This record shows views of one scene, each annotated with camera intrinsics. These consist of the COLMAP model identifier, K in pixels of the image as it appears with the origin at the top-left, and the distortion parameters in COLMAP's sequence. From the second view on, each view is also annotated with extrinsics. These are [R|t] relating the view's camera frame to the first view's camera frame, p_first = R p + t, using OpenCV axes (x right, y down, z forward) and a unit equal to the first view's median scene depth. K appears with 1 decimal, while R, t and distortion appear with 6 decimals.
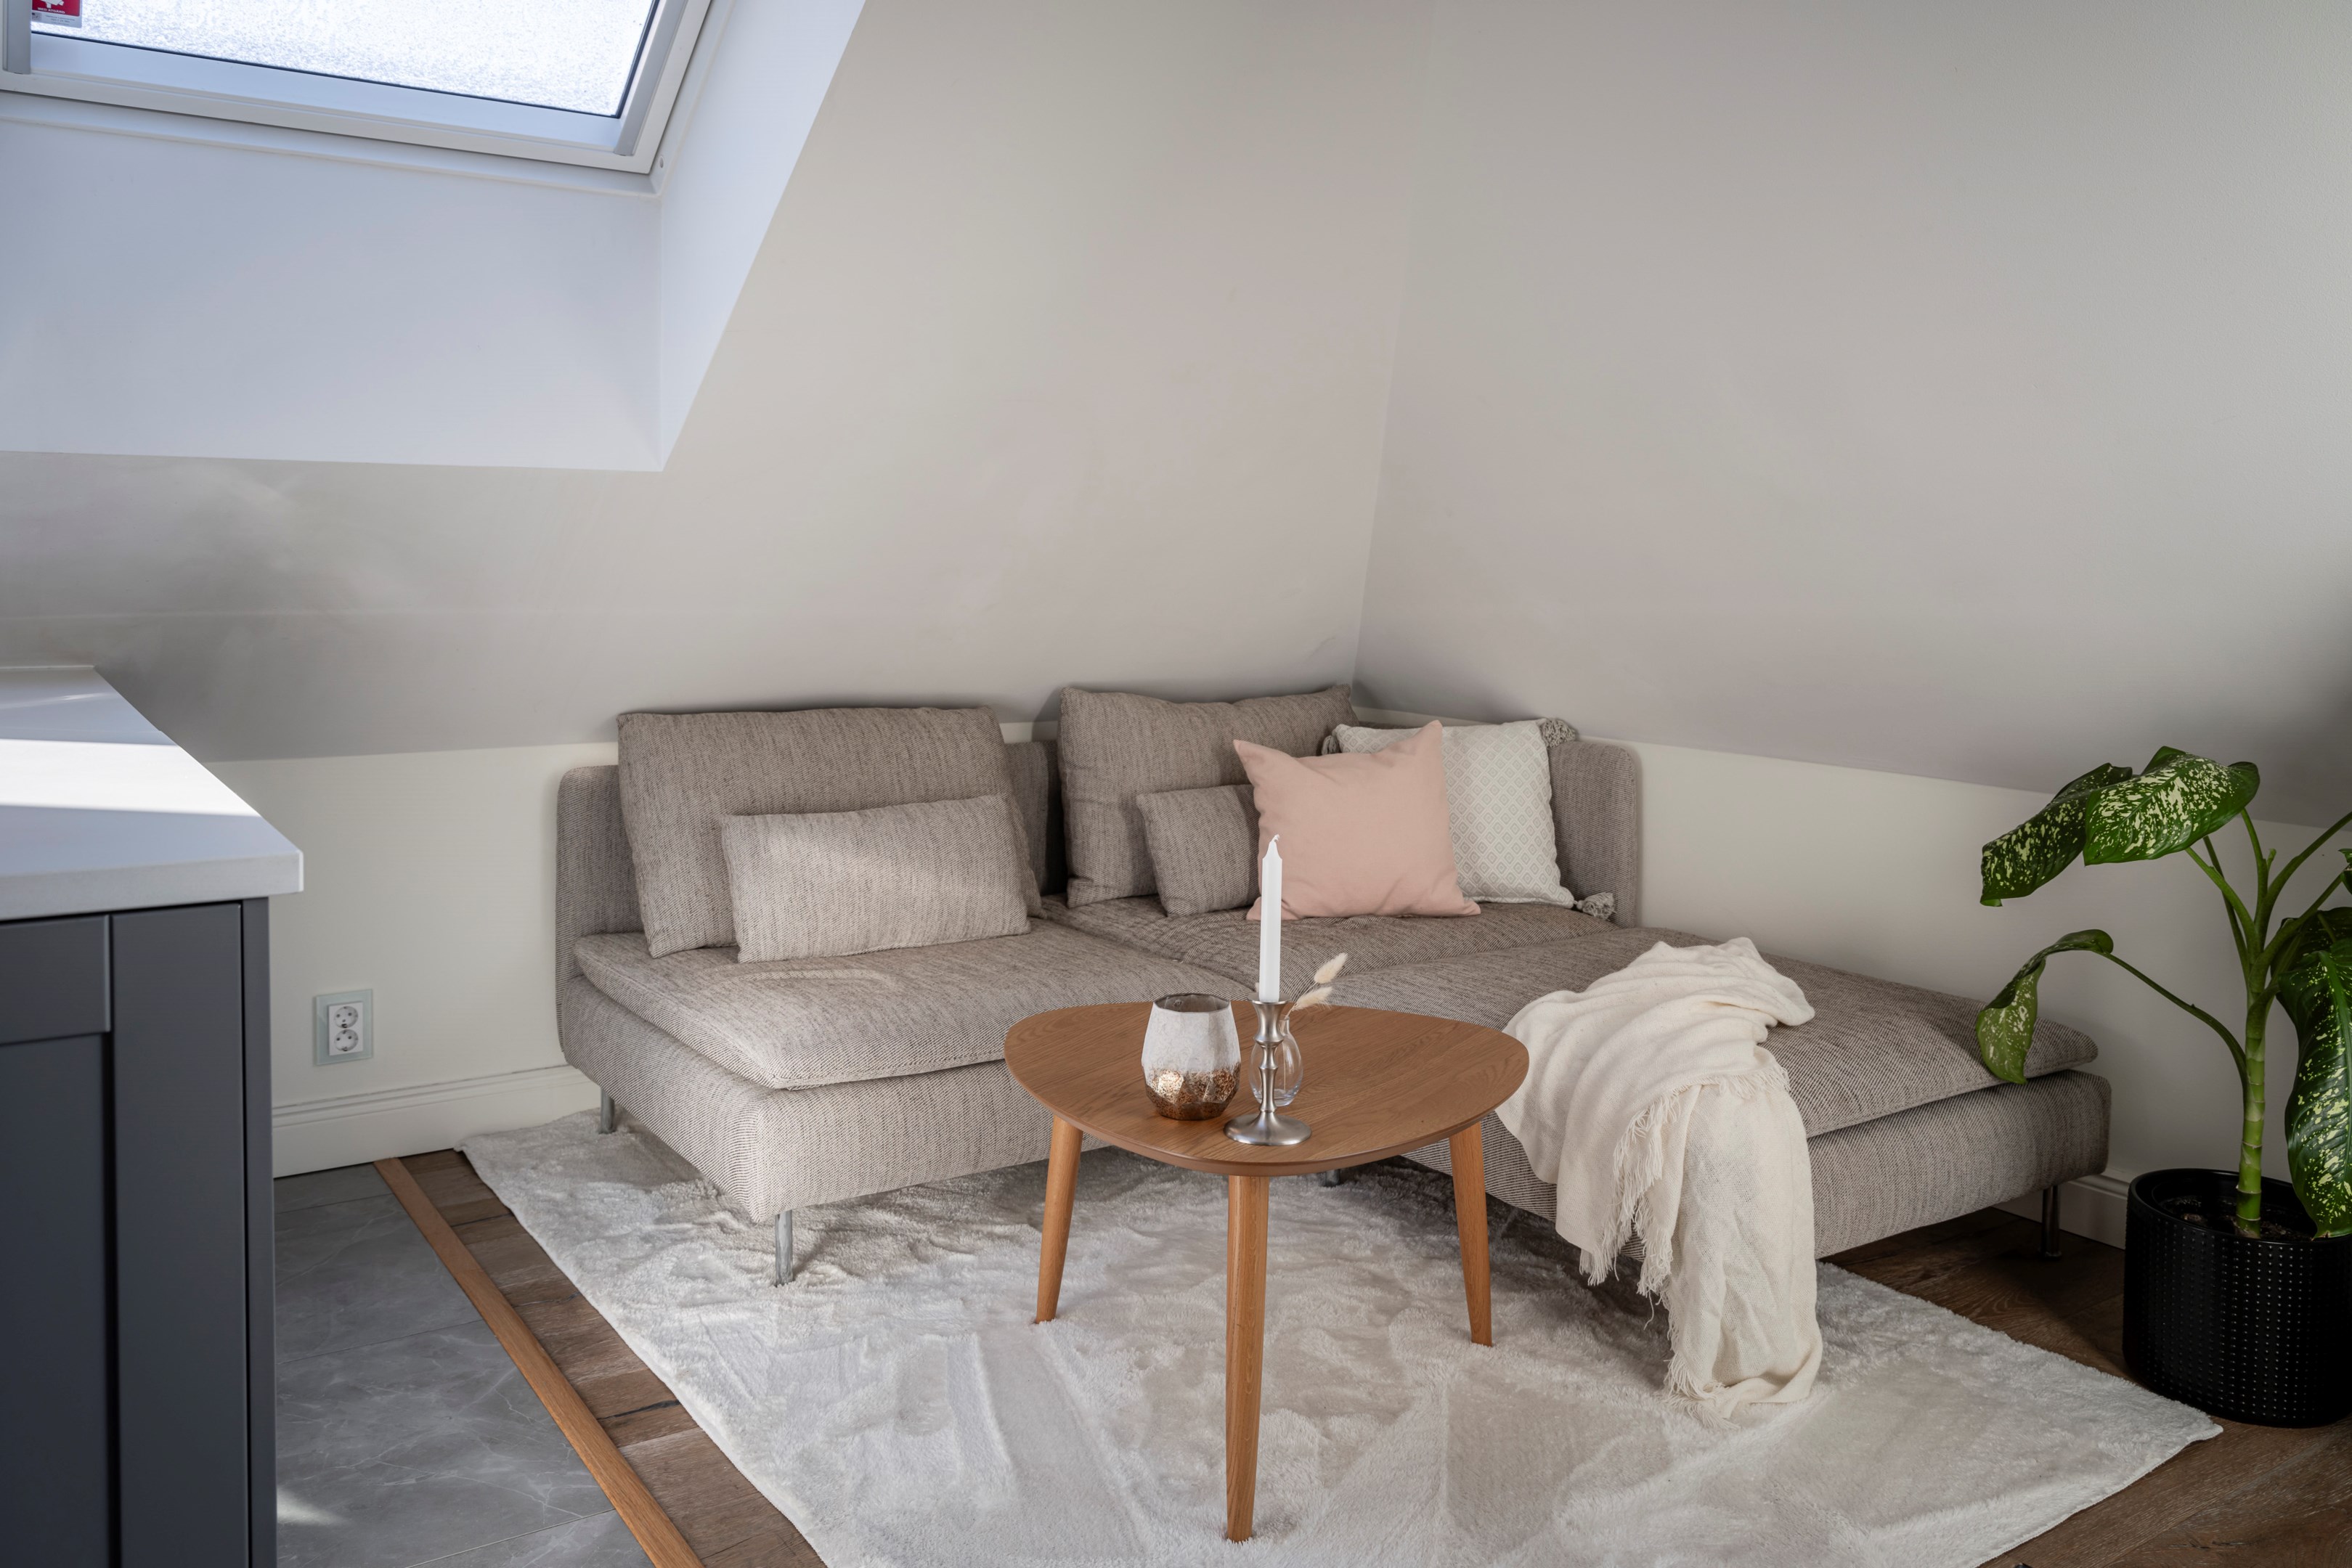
lens RADIAL K [[1806.0, 0, 1170.1], [0, 1806.0, 641.1], [0, 0, 1]] dist [0.002136, -0.004068]
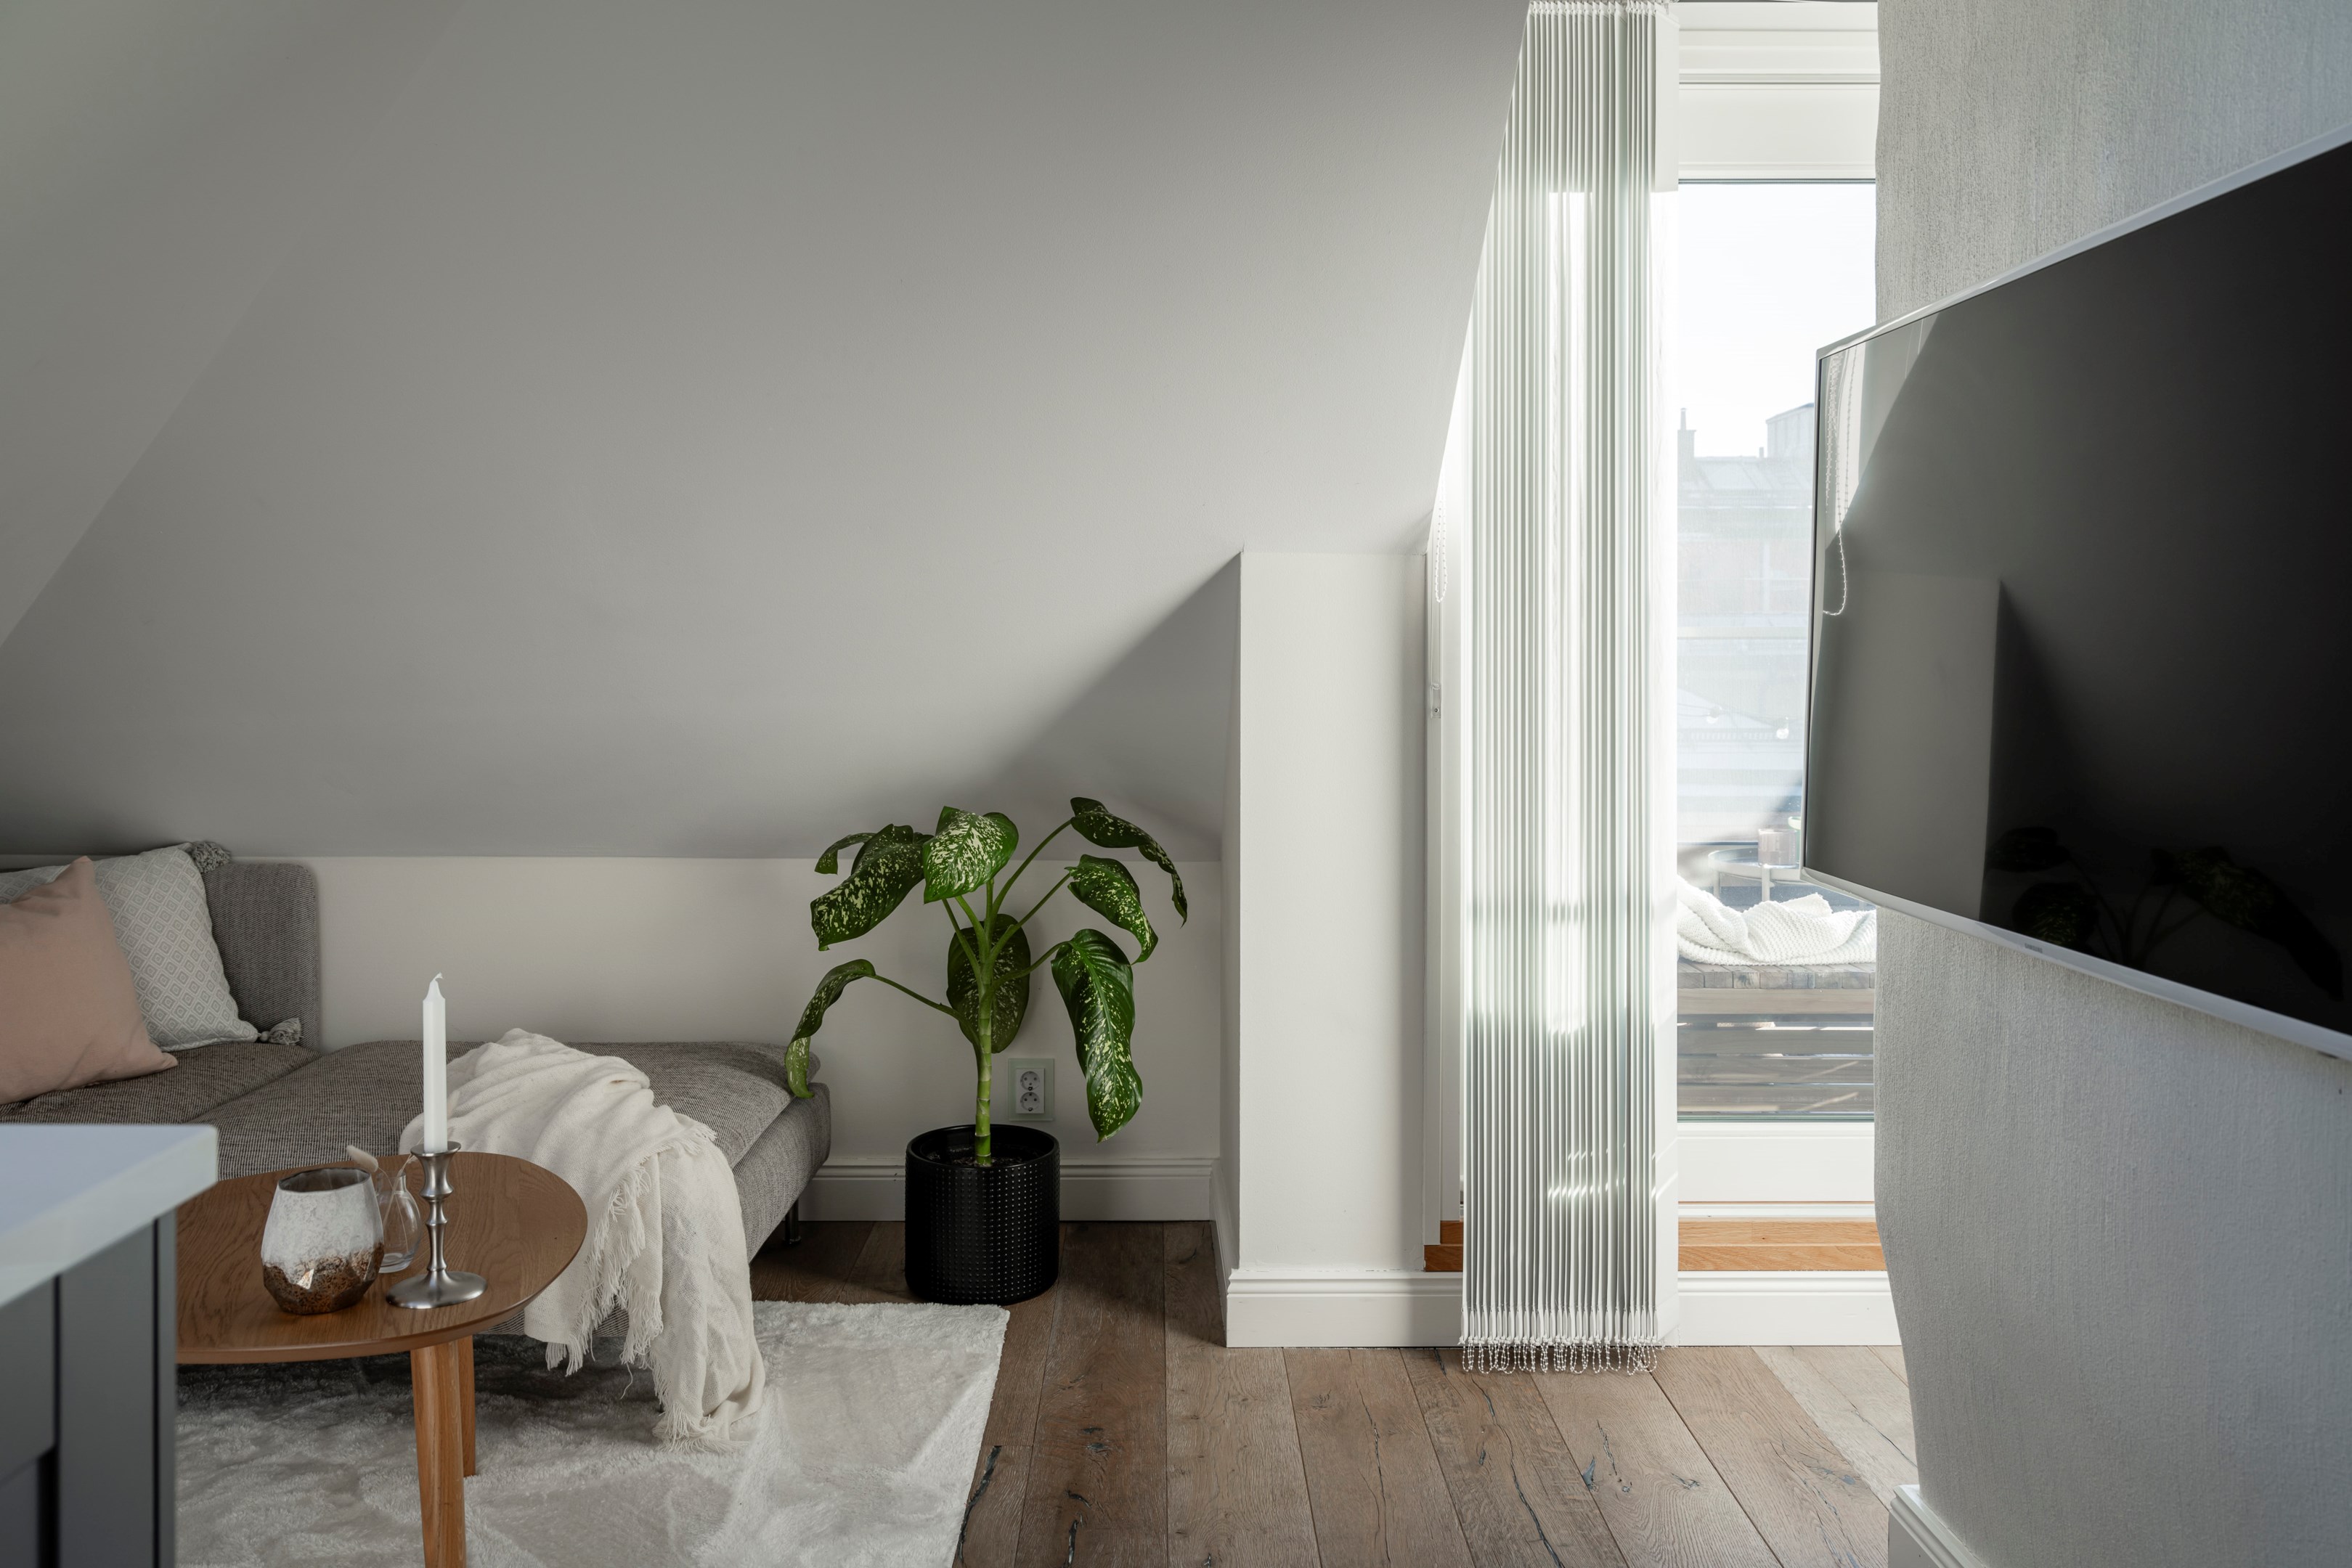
lens RADIAL K [[1801.4, 0, 1140.4], [0, 1801.4, 678.9], [0, 0, 1]] dist [0.001444, -0.001259]
pose [[0.572548, -0.024858, 0.819494, -0.412293], [0.048186, 0.998833, -0.003368, -0.021277], [-0.818454, 0.041416, 0.573078, 0.126721]]
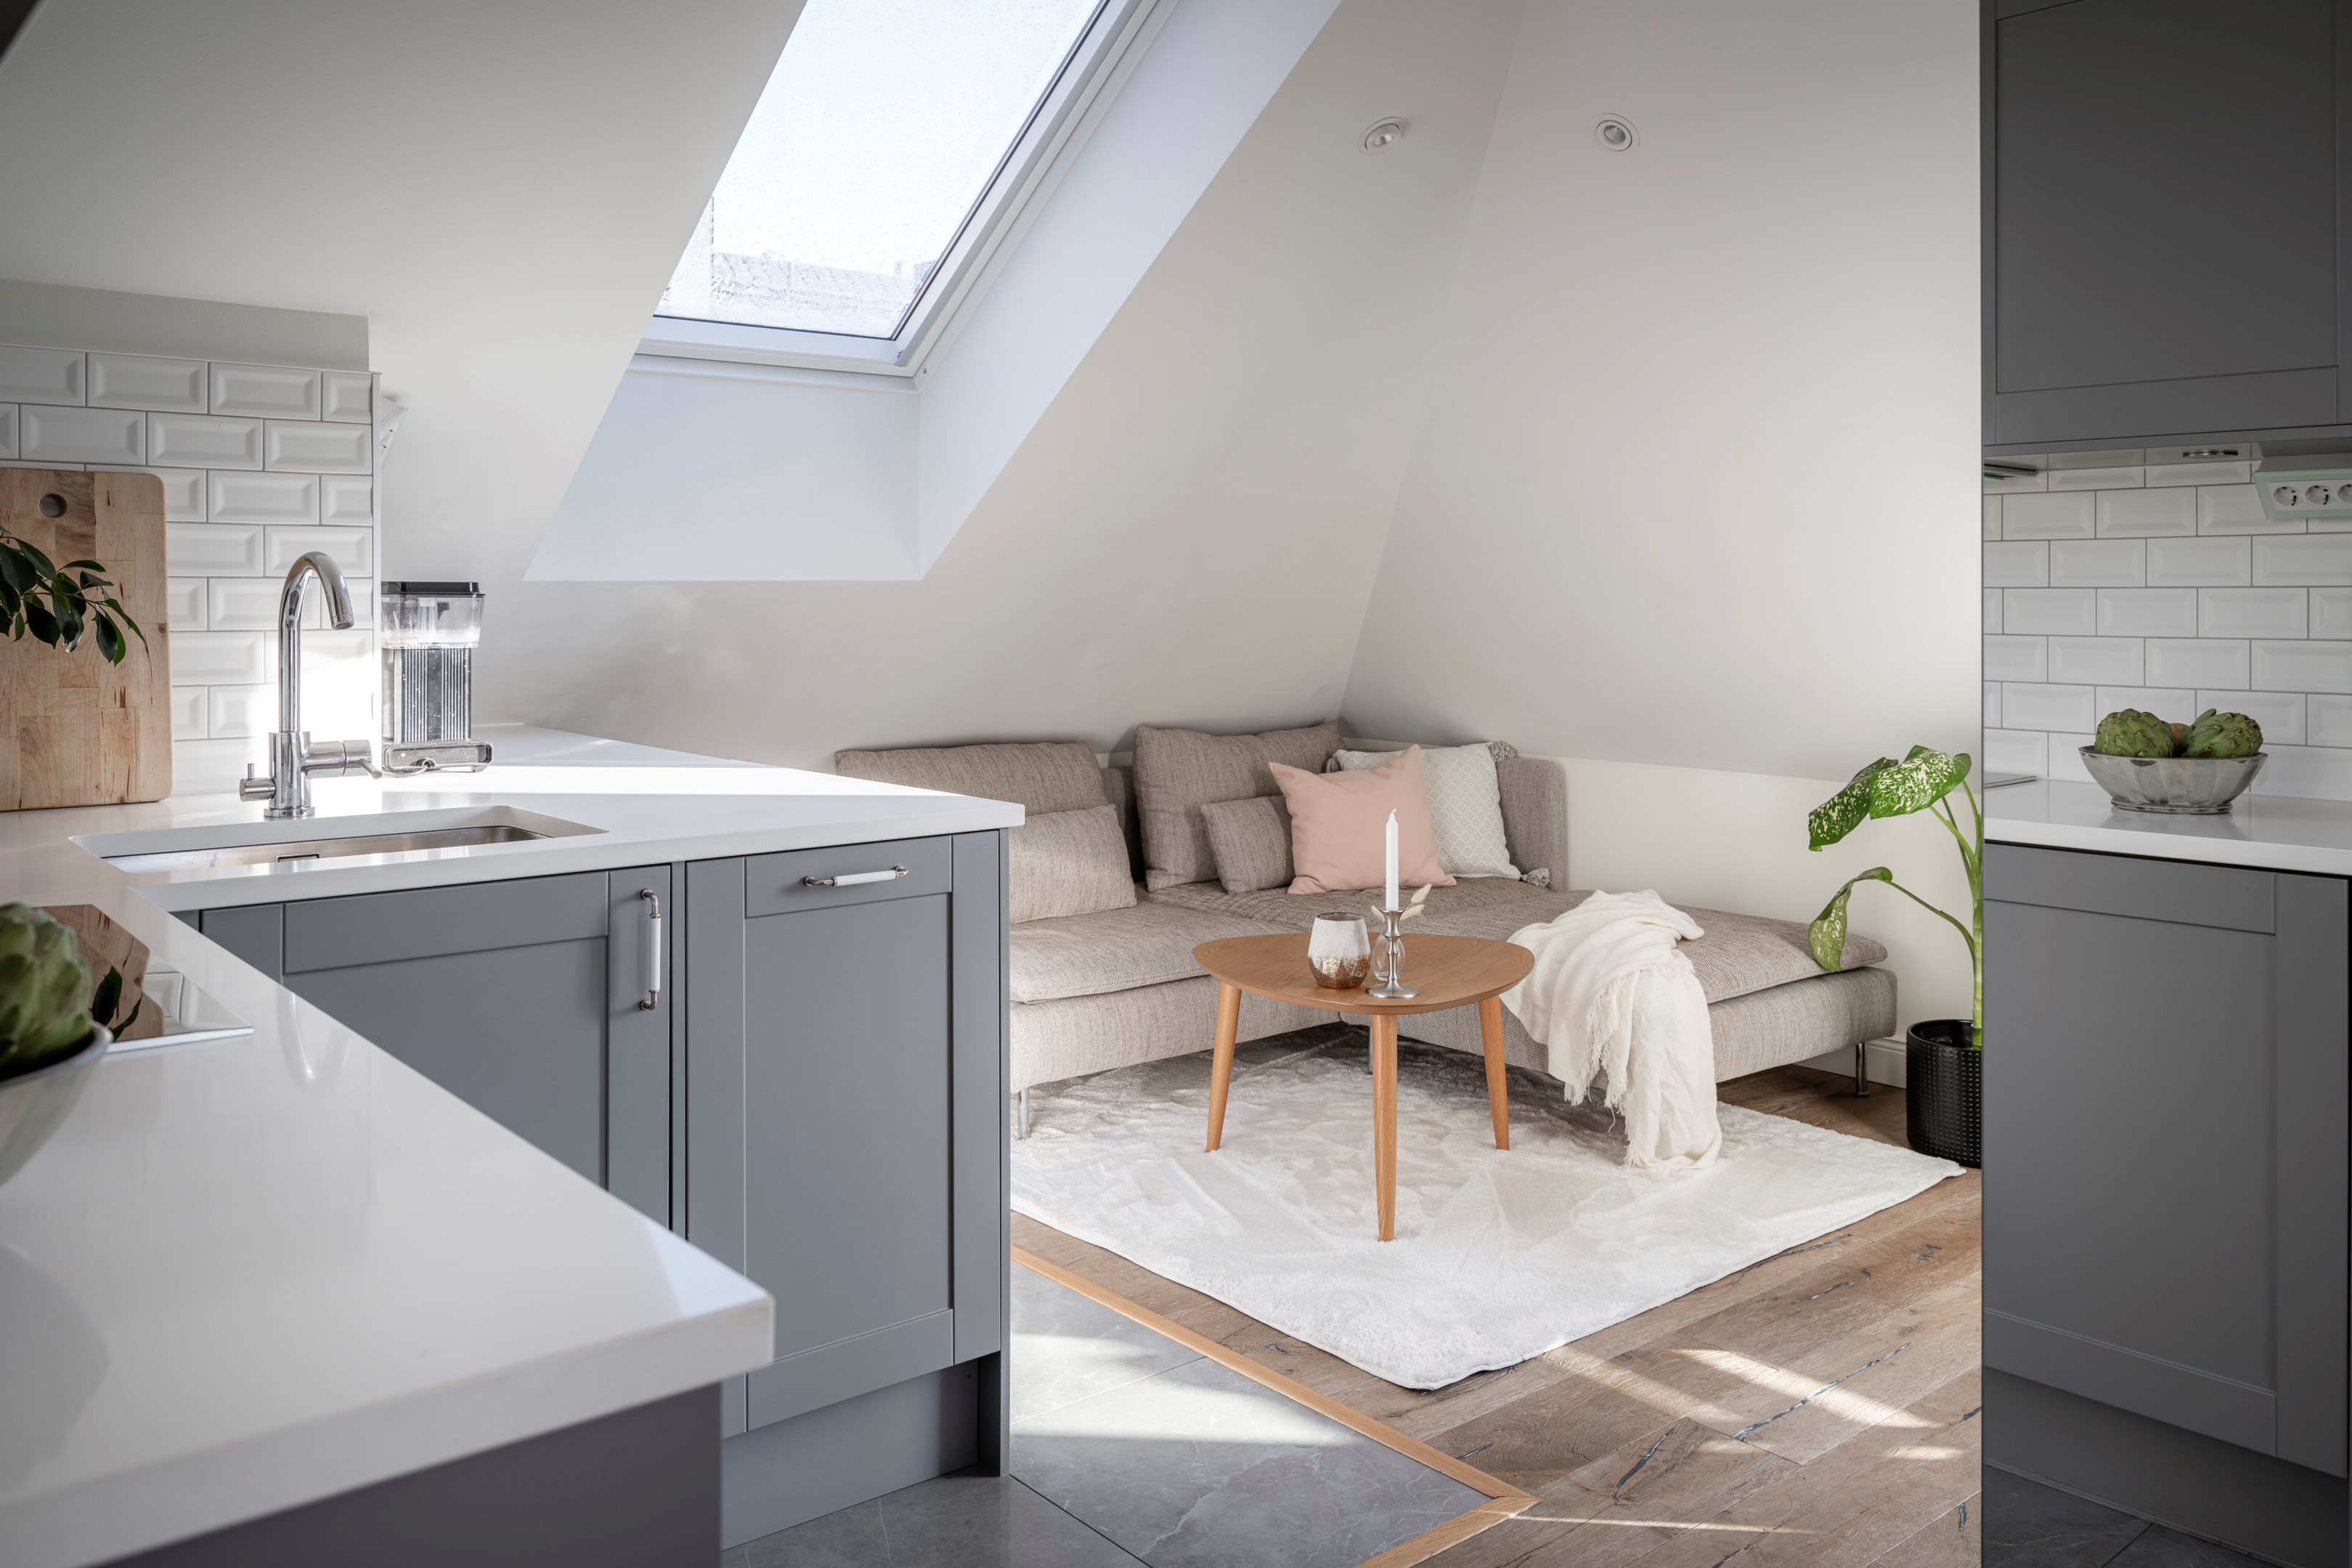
lens RADIAL K [[1813.0, 0, 1178.6], [0, 1813.0, 604.1], [0, 0, 1]] dist [0.002099, 0.000058]
pose [[0.995374, -0.014968, 0.094906, -0.240352], [0.019098, 0.998903, -0.042754, -0.010024], [-0.094162, 0.044369, 0.994568, -0.519486]]
